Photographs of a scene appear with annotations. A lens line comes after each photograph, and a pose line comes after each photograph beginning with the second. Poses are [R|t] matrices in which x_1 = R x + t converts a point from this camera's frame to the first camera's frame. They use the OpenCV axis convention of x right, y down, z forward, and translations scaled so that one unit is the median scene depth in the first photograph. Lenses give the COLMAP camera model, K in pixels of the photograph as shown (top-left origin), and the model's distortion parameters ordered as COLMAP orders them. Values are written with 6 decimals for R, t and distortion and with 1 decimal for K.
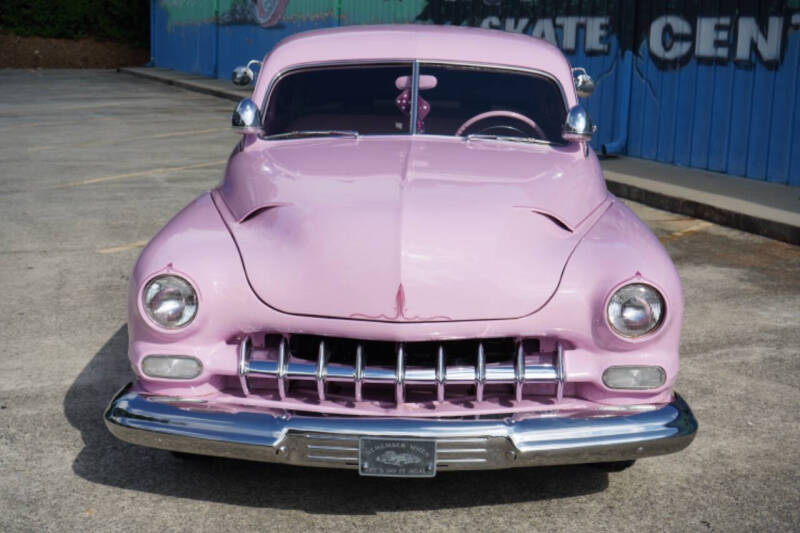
lens RADIAL K [[1220.7, 0, 399.1], [0, 1220.7, 267.4], [0, 0, 1]] dist [0.001773, 0.071130]
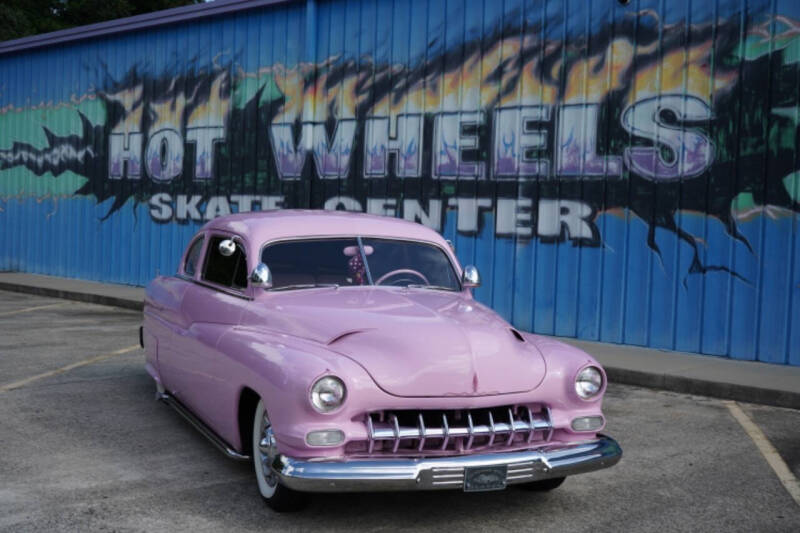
lens RADIAL K [[1156.5, 0, 401.7], [0, 1156.5, 268.1], [0, 0, 1]] dist [-0.011114, 0.060104]
pose [[0.915239, -0.013677, 0.402678, -0.224928], [0.066459, 0.990859, -0.117398, 0.015908], [-0.397392, 0.134209, 0.907782, -0.124048]]
